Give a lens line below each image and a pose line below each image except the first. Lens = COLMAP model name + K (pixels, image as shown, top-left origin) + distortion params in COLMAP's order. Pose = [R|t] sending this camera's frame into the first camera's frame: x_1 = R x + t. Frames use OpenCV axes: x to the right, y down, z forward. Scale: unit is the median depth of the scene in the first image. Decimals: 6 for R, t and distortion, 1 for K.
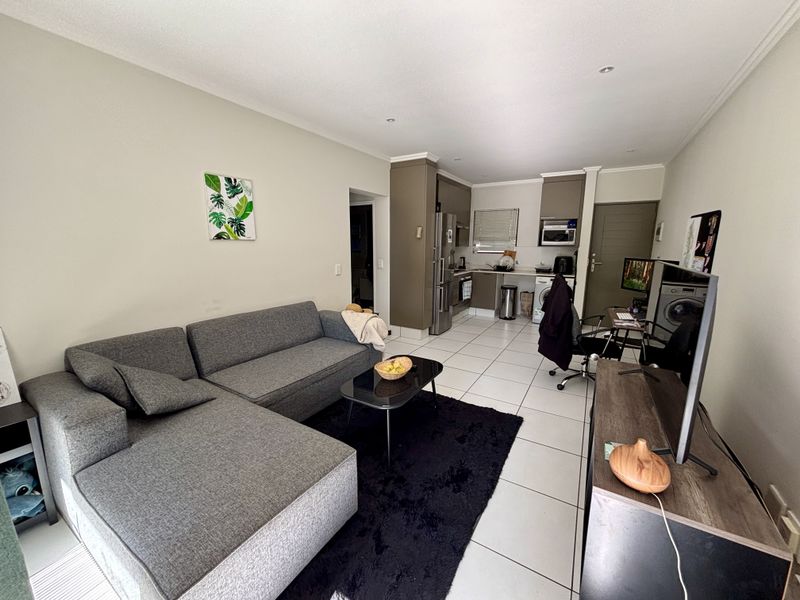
lens RADIAL K [[323.3, 0, 399.3], [0, 323.3, 299.8], [0, 0, 1]] dist [0.015630, -0.000423]
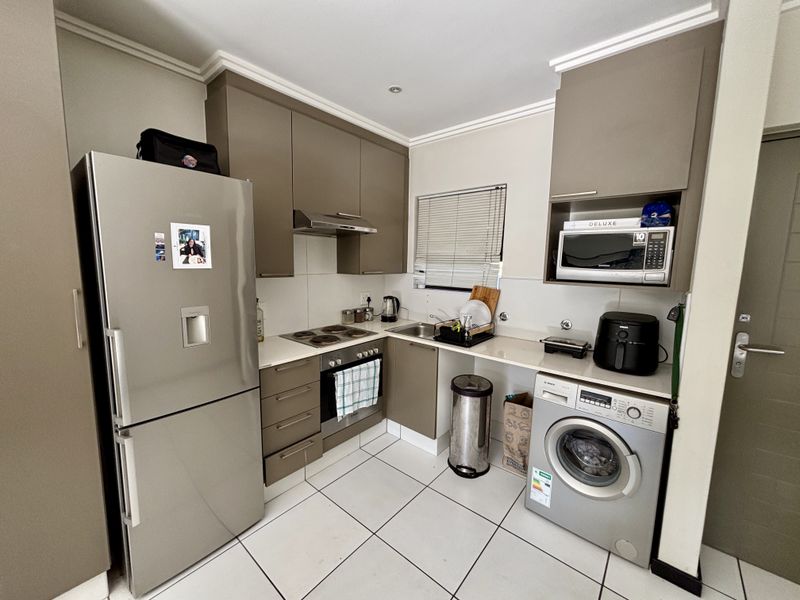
lens RADIAL K [[323.3, 0, 402.3], [0, 323.3, 299.0], [0, 0, 1]] dist [0.015630, -0.000423]
pose [[0.991651, 0.023902, -0.126717, 0.312061], [-0.030268, 0.998362, -0.048555, -0.121870], [0.125349, 0.051985, 0.990750, 0.625412]]
